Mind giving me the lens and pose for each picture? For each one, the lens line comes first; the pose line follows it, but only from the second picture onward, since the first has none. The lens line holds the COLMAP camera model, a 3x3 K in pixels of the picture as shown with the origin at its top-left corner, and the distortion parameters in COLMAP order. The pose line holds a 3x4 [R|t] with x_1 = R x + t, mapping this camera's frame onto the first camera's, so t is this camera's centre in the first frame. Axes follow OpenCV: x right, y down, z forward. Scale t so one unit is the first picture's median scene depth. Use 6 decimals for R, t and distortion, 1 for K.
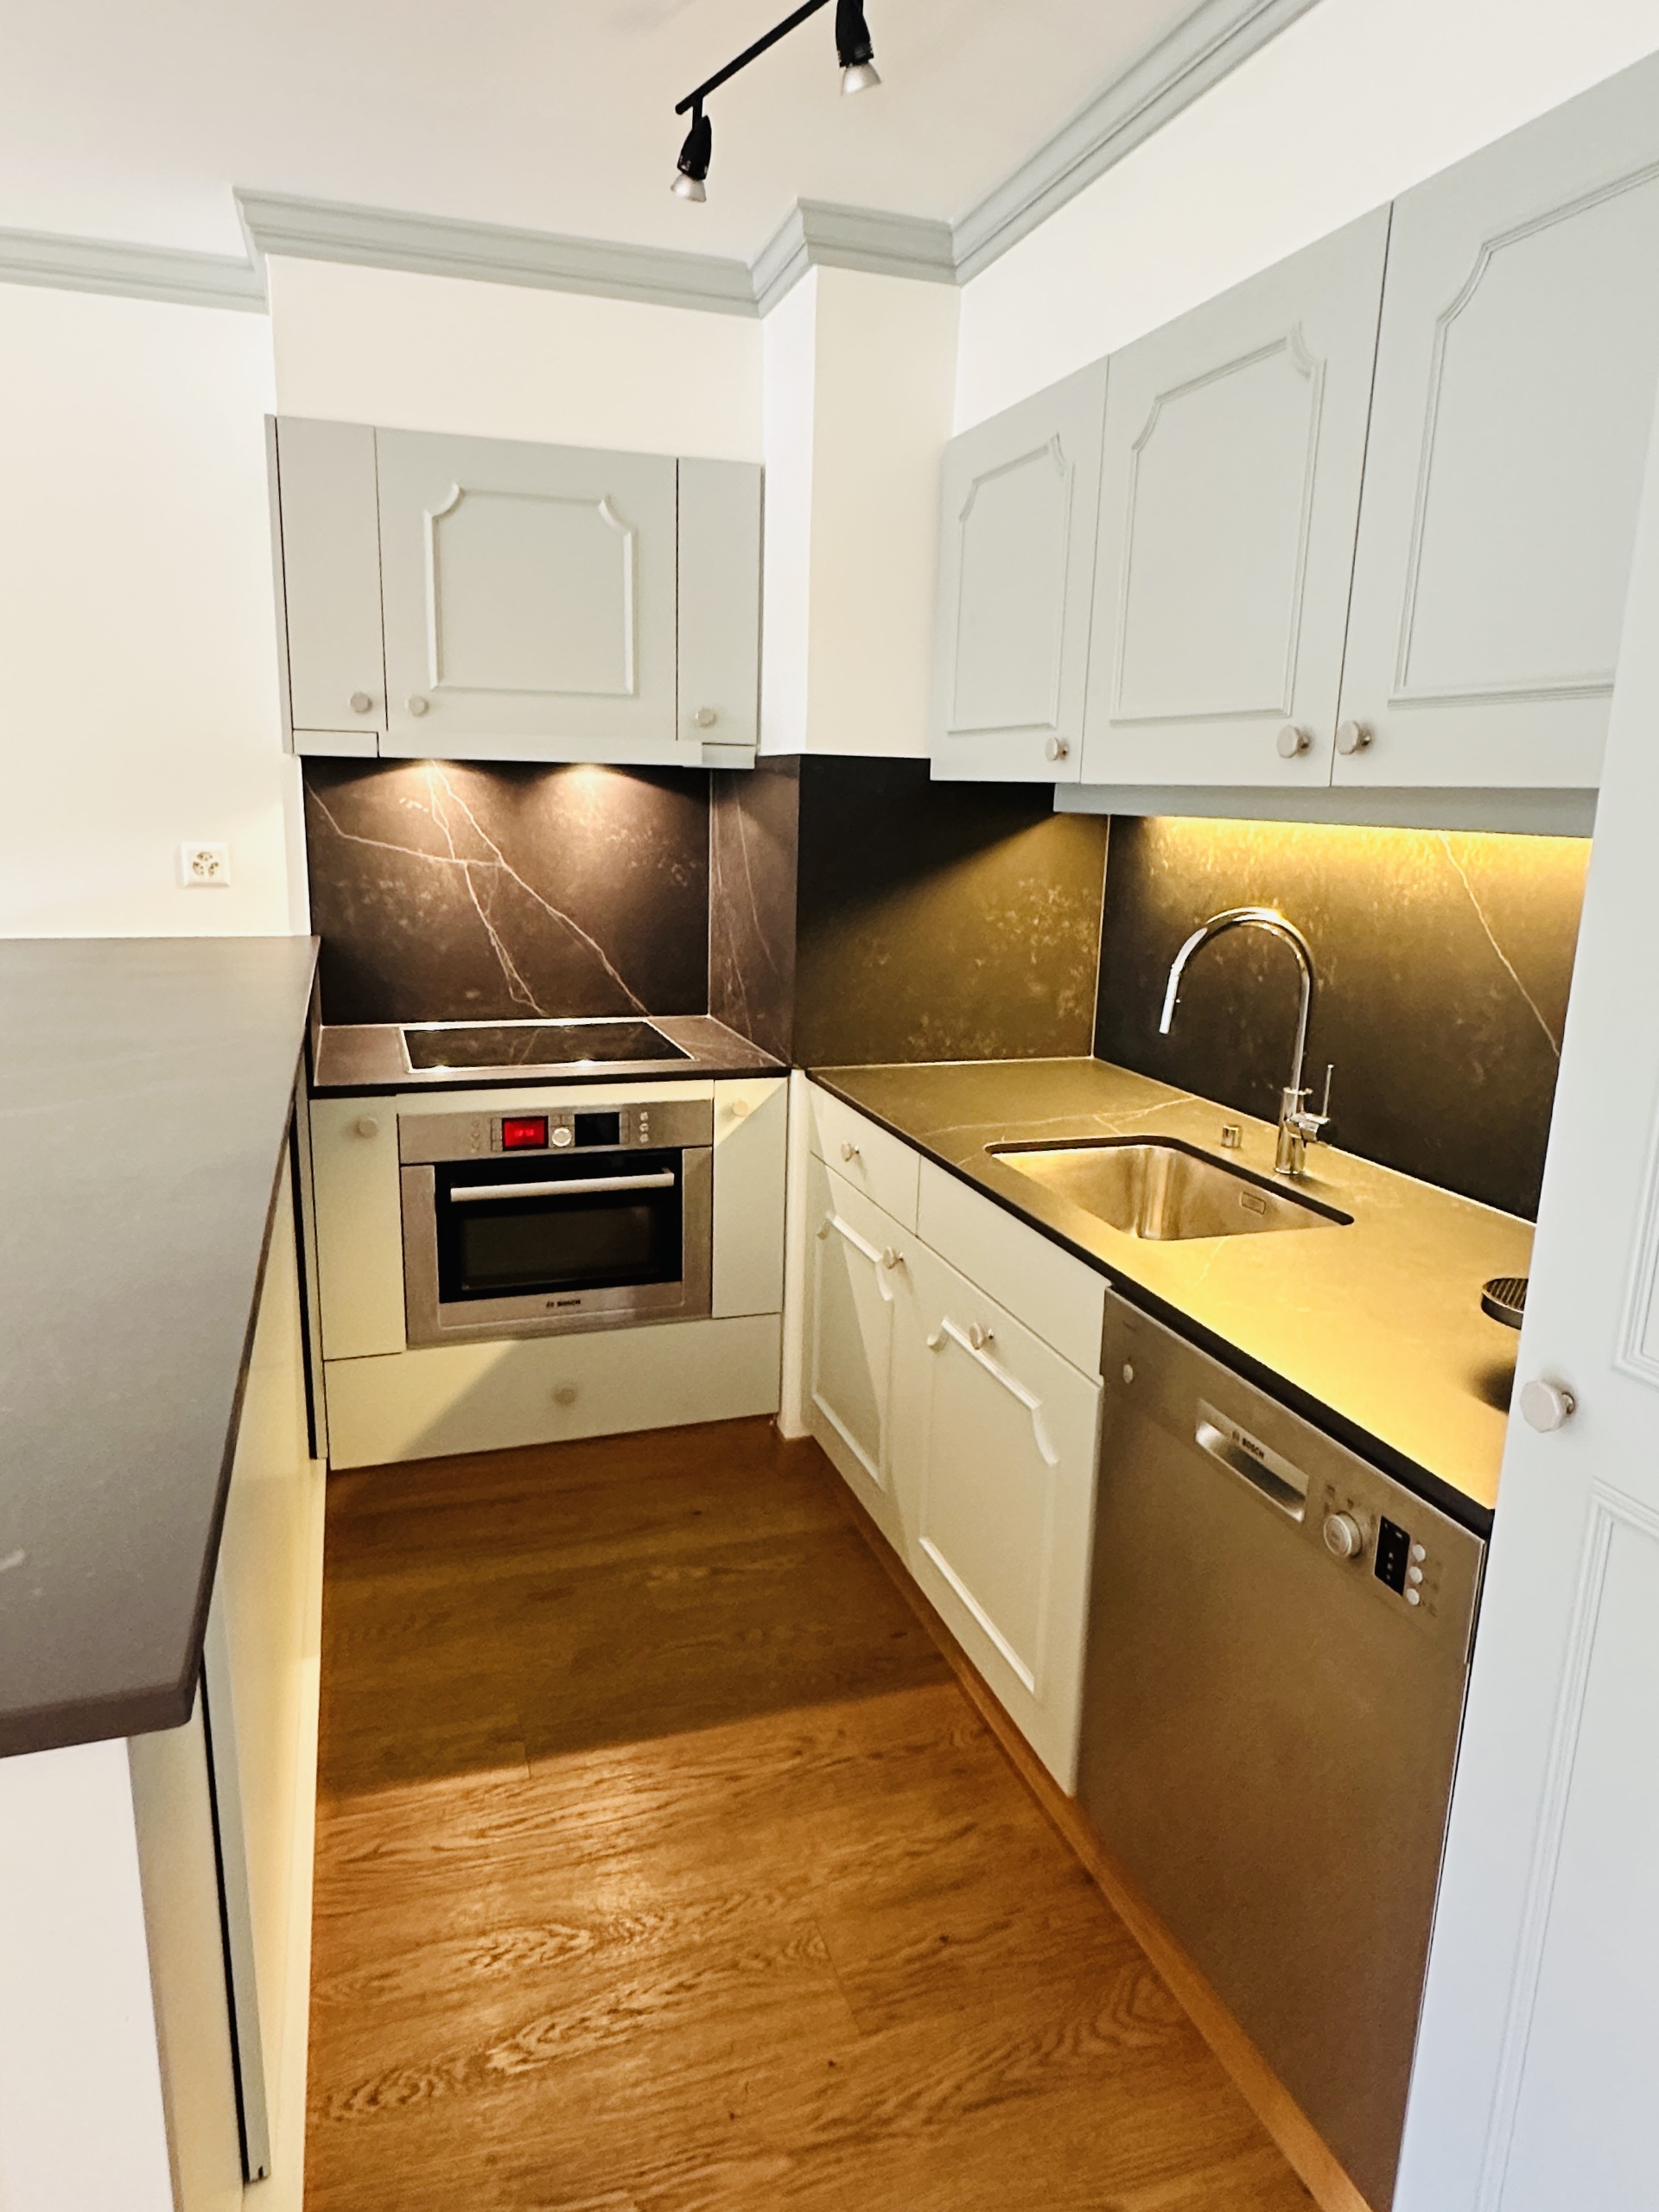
lens RADIAL K [[1383.5, 0, 832.7], [0, 1383.5, 1089.1], [0, 0, 1]] dist [-0.001399, -0.000439]
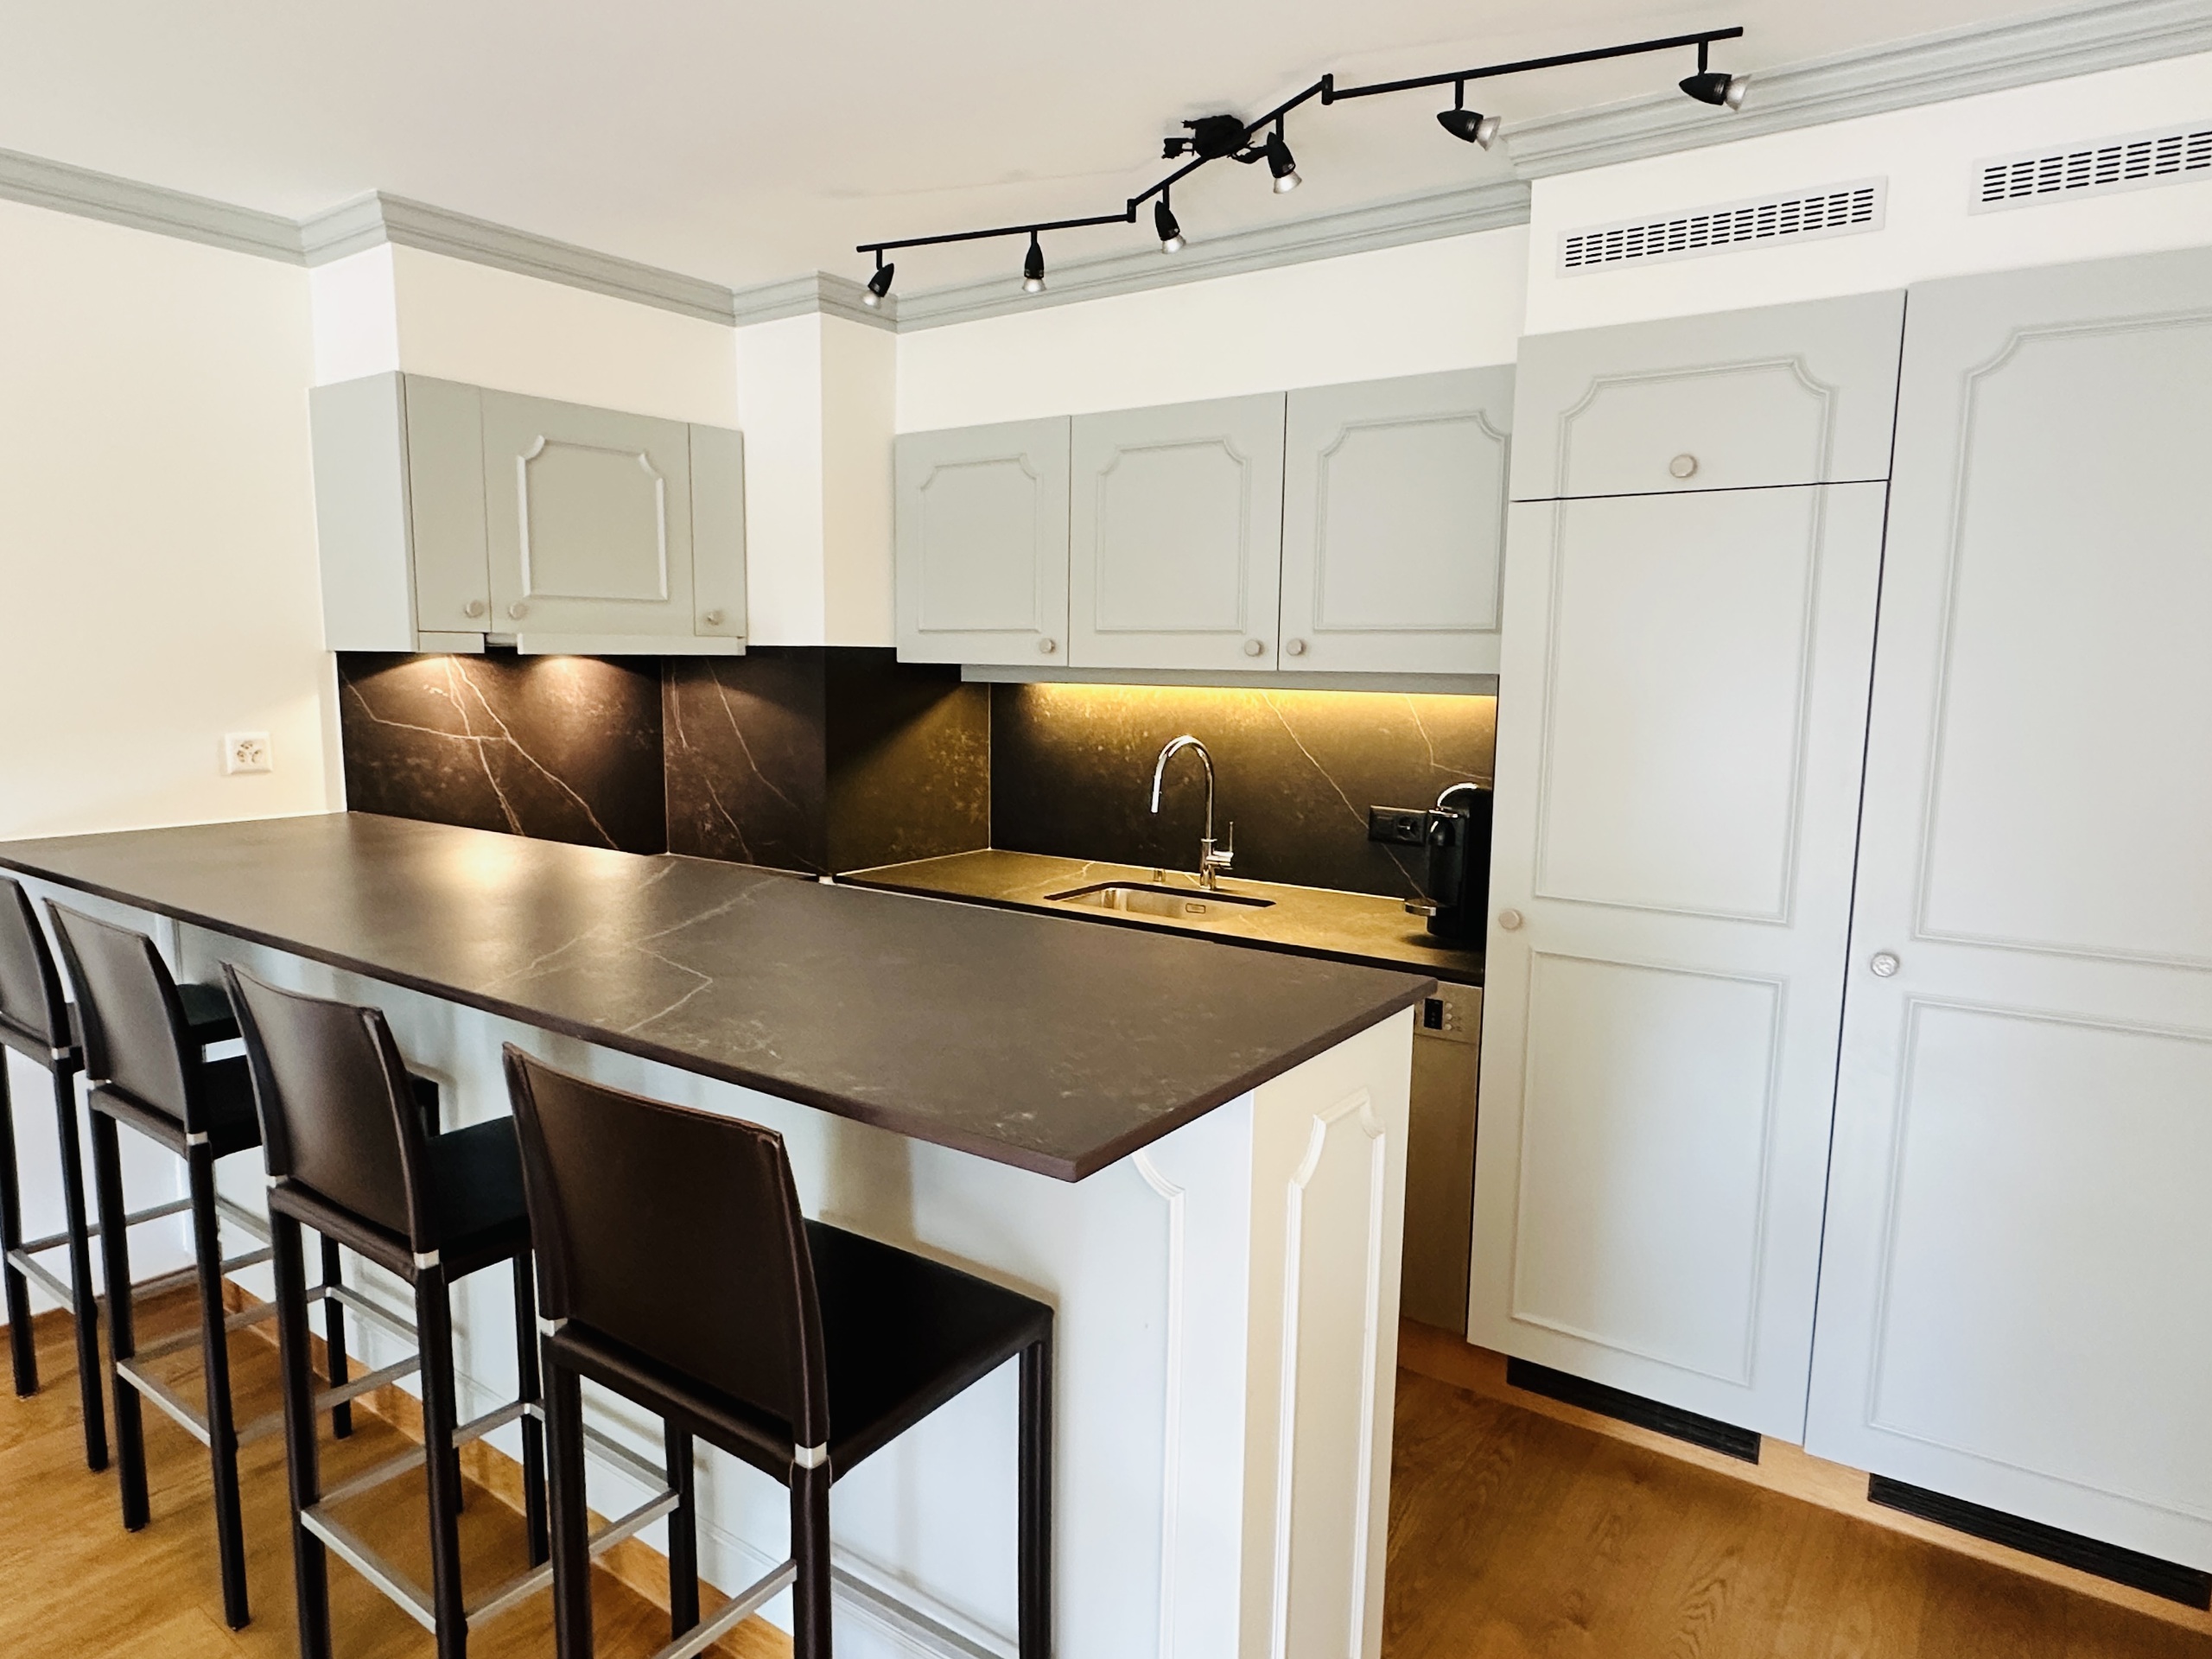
lens RADIAL K [[1338.7, 0, 1097.7], [0, 1338.7, 833.6], [0, 0, 1]] dist [-0.002738, -0.001007]
pose [[0.810694, -0.093526, 0.577952, -0.545095], [0.133817, 0.990627, -0.027399, 0.015027], [-0.569972, 0.099552, 0.815611, -0.210296]]
